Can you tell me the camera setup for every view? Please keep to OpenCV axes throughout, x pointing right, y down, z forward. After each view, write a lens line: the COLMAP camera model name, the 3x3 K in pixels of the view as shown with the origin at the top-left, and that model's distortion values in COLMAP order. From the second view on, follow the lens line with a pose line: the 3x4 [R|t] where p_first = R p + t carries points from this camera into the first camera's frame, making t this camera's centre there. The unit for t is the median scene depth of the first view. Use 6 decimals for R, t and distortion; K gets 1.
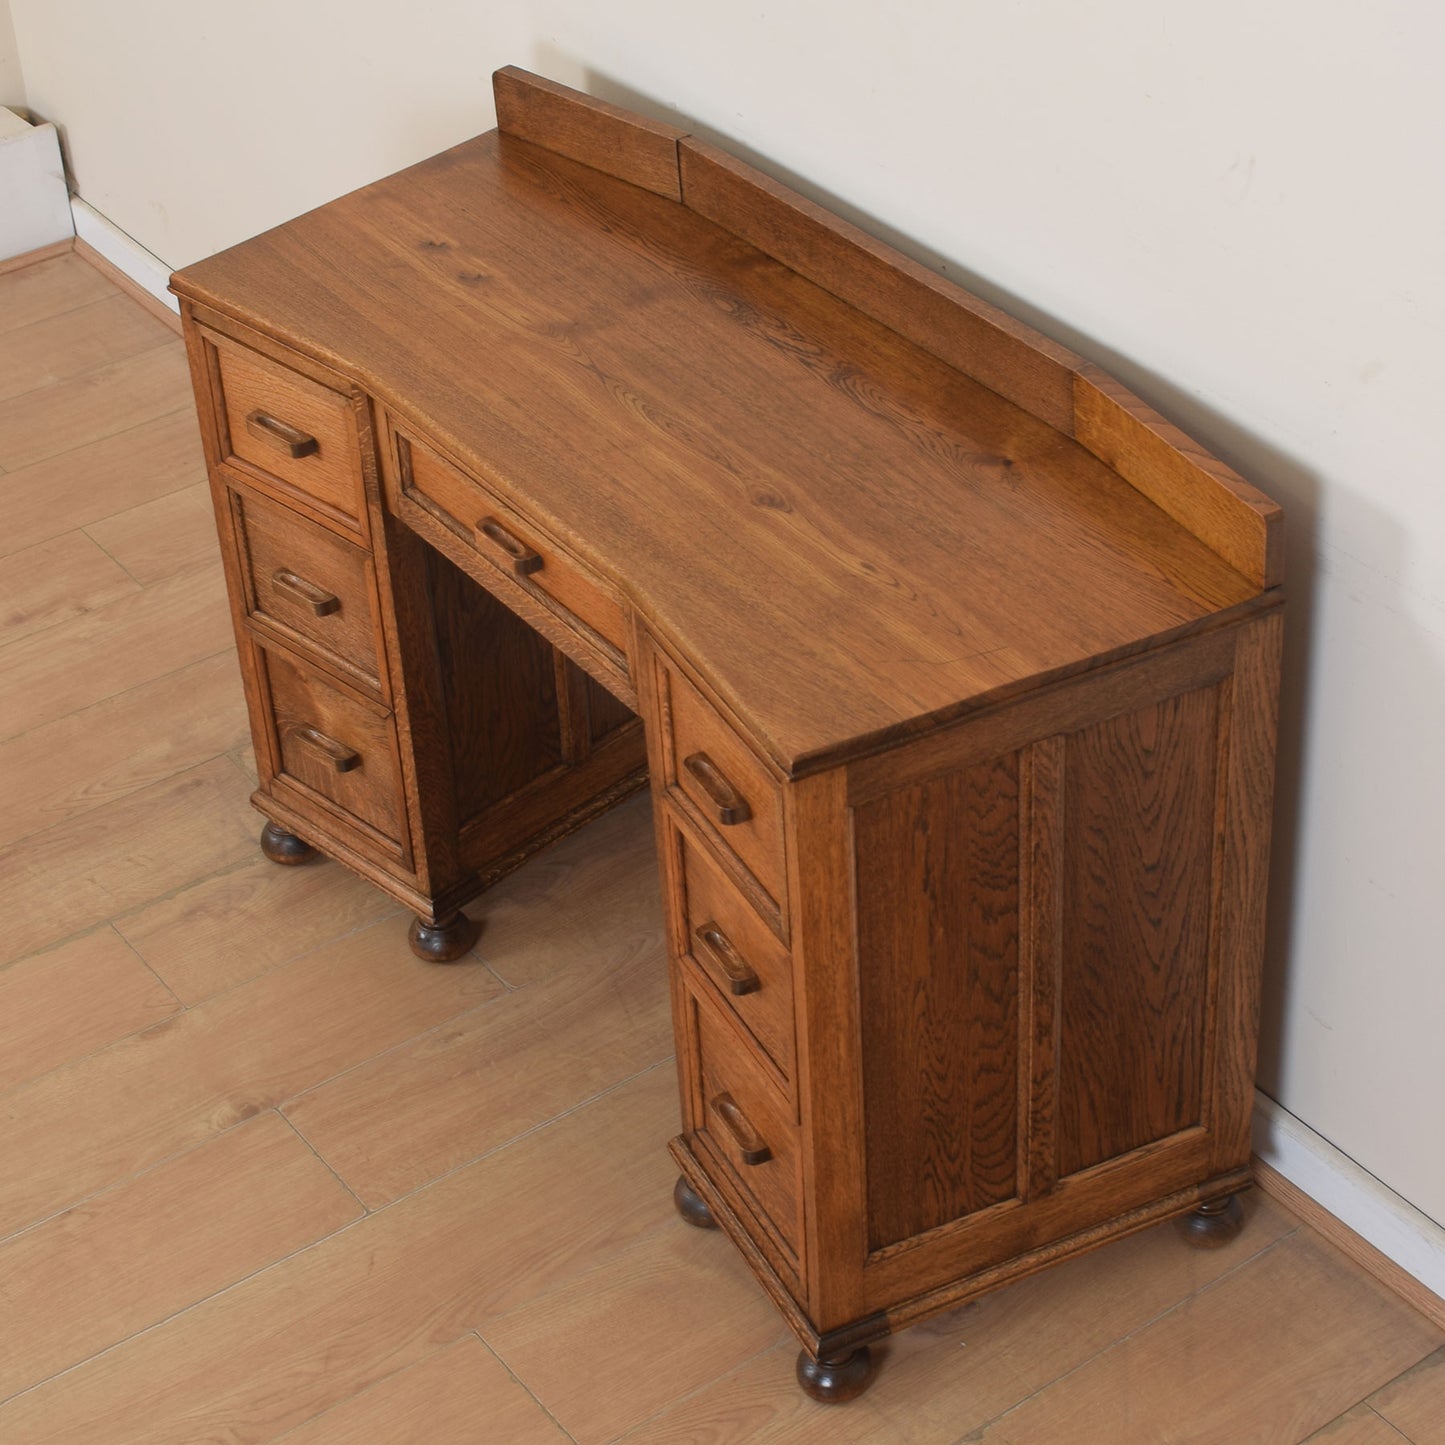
lens RADIAL K [[3027.0, 0, 814.2], [0, 3027.0, 664.5], [0, 0, 1]] dist [-0.064509, -0.113375]
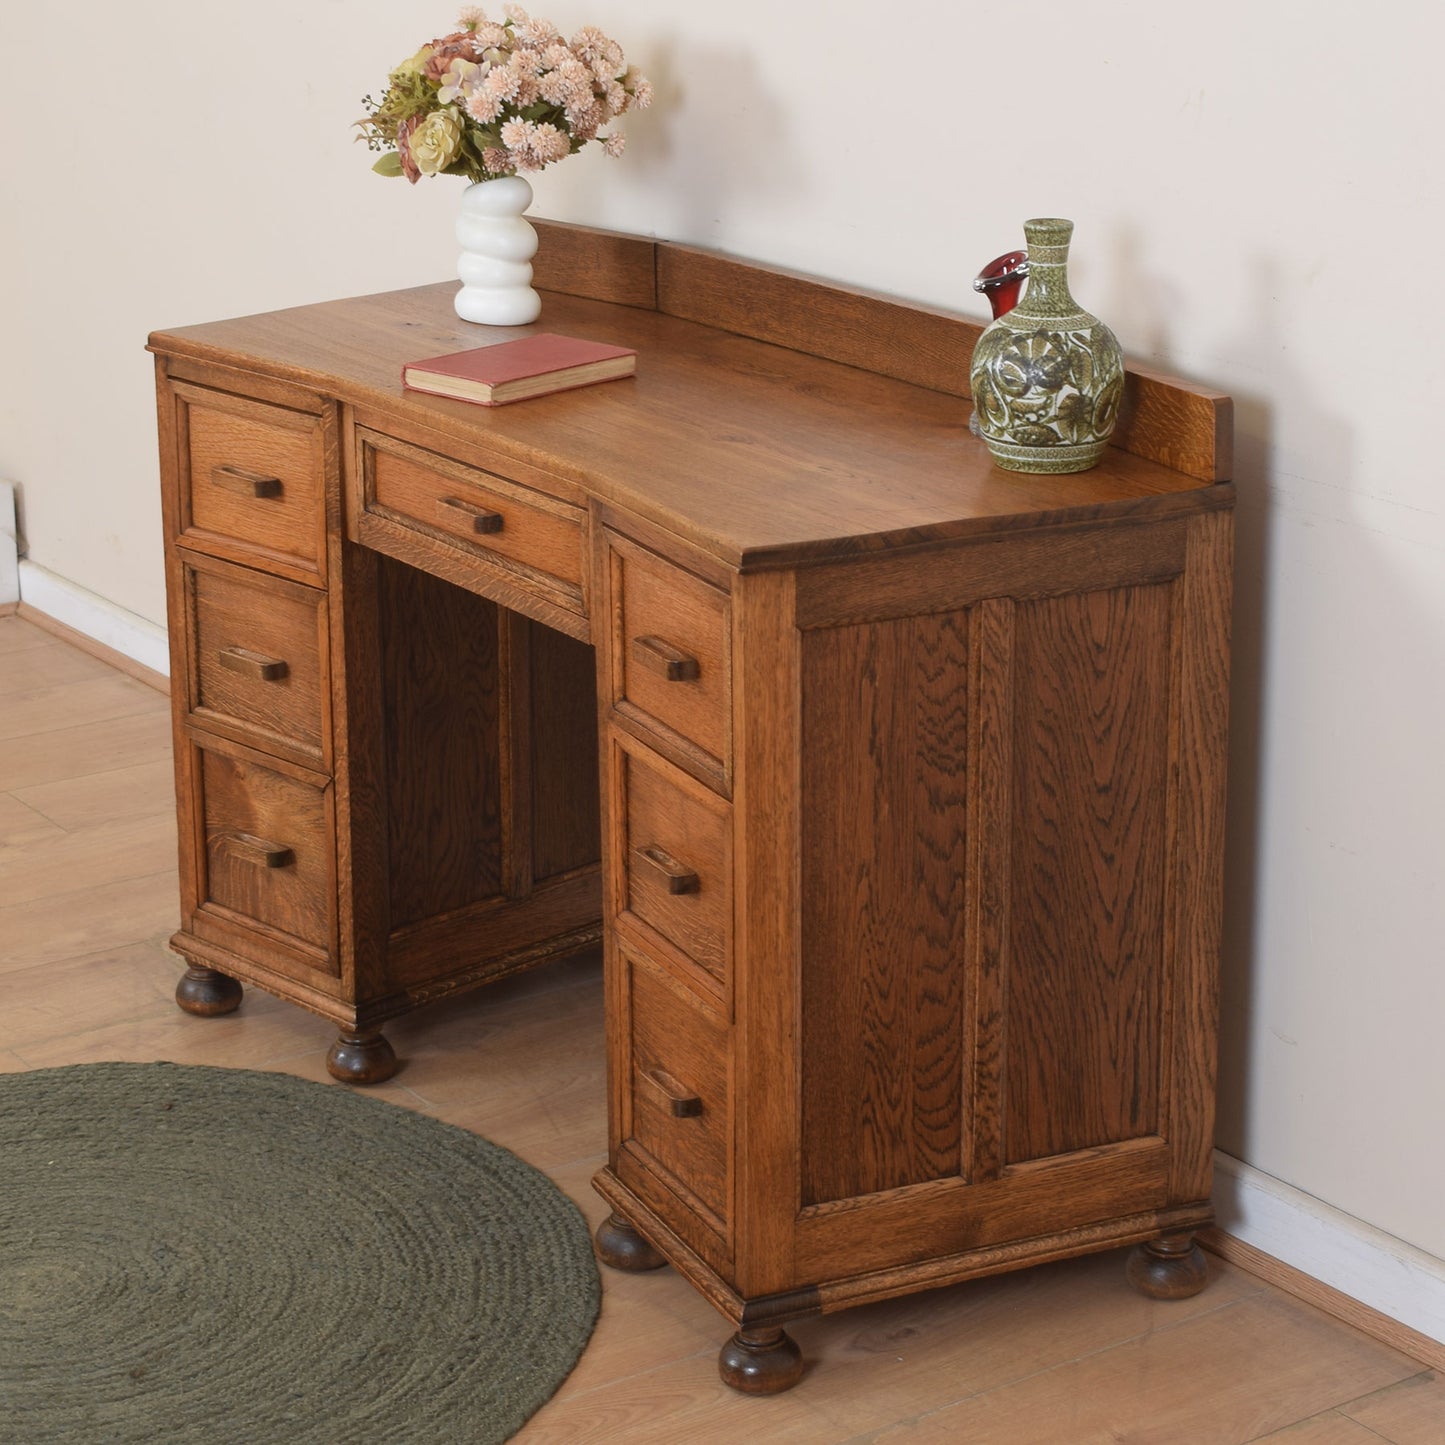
lens RADIAL K [[3479.2, 0, 748.7], [0, 3479.2, 618.4], [0, 0, 1]] dist [-0.034013, -0.222407]
pose [[0.999114, 0.037457, -0.019189, 0.015557], [-0.041647, 0.945644, -0.322527, 0.370468], [0.006065, 0.323040, 0.946366, -0.083367]]
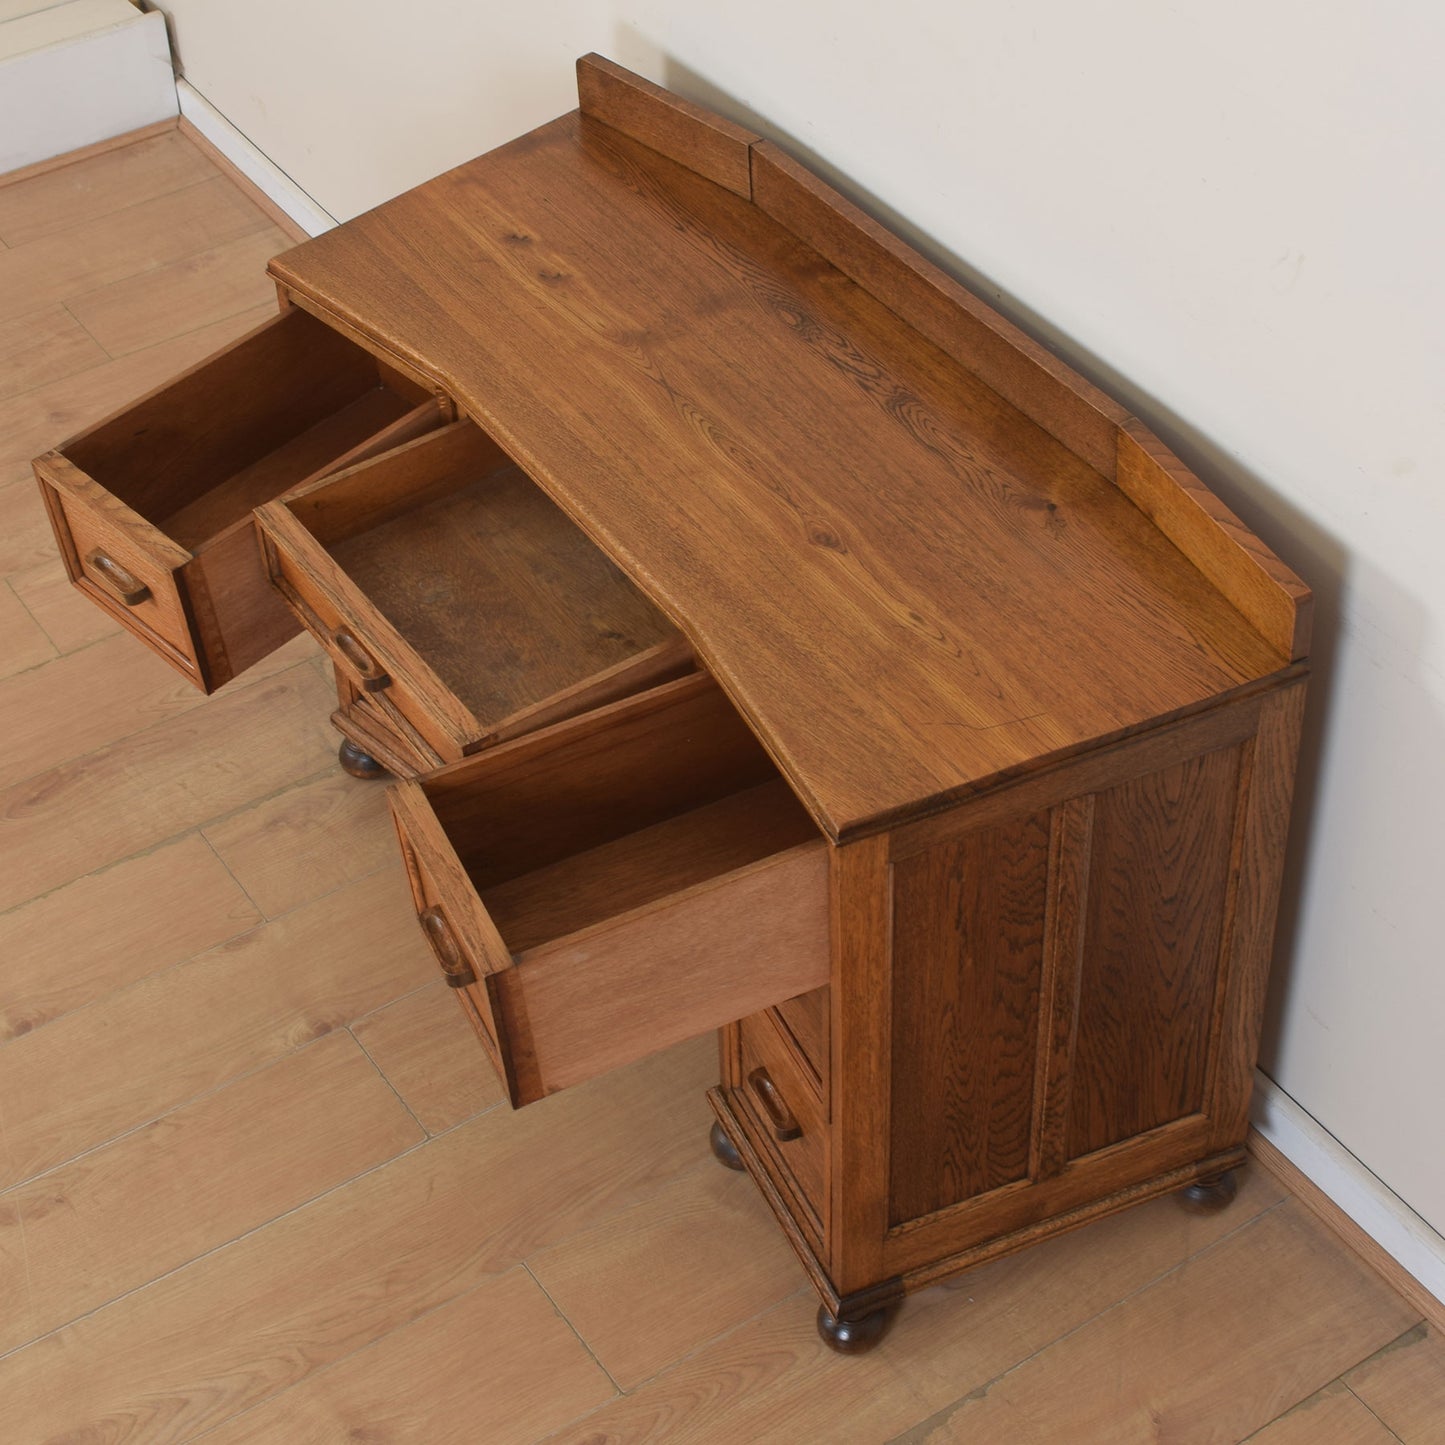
lens RADIAL K [[2792.3, 0, 721.0], [0, 2792.3, 561.0], [0, 0, 1]] dist [-0.071744, -0.050177]
pose [[0.998297, 0.040431, -0.042045, -0.009705], [-0.037120, 0.996360, 0.076740, -0.117602], [0.044995, -0.075048, 0.996164, 0.021776]]
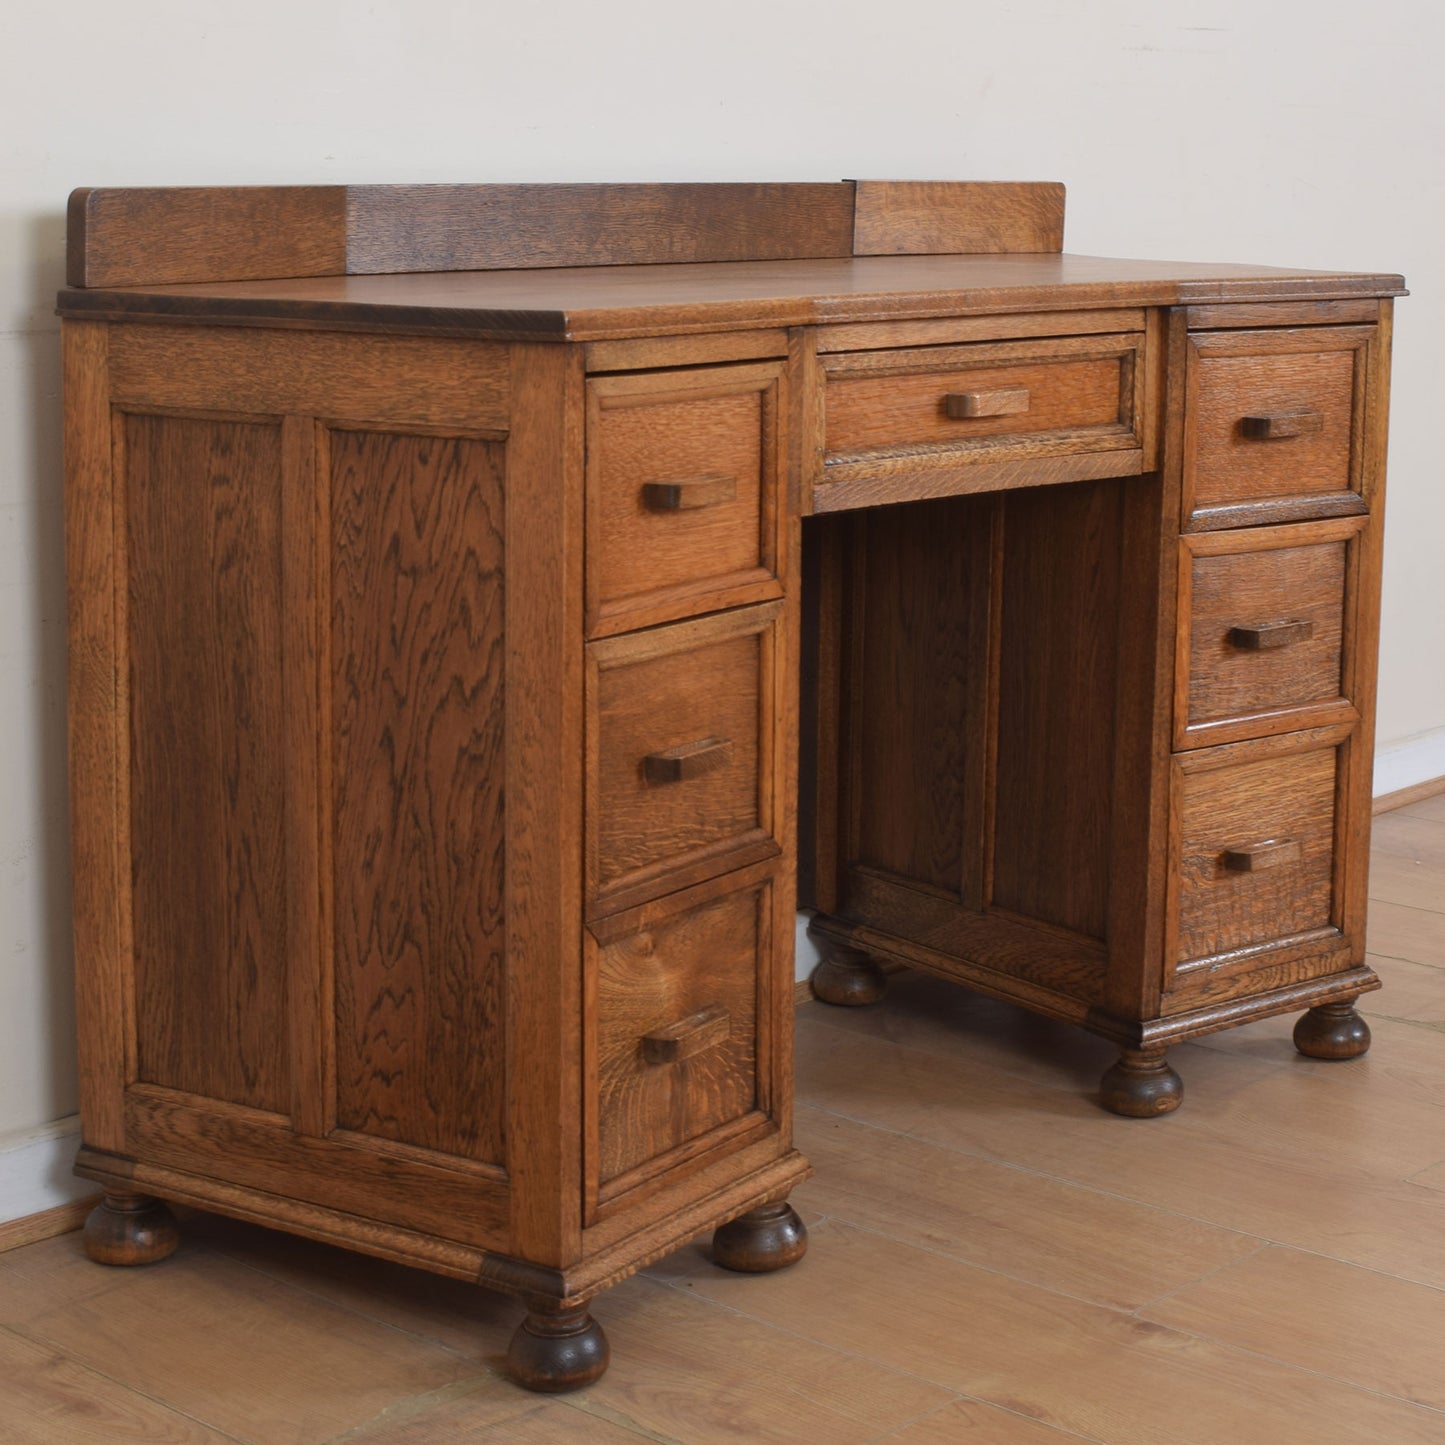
lens RADIAL K [[2912.6, 0, 772.3], [0, 2912.6, 577.0], [0, 0, 1]] dist [-0.071023, -0.079911]
pose [[-0.183449, -0.115639, 0.976204, -0.936013], [0.558975, 0.804615, 0.200356, -0.206271], [-0.808637, 0.582429, -0.082966, 1.176487]]
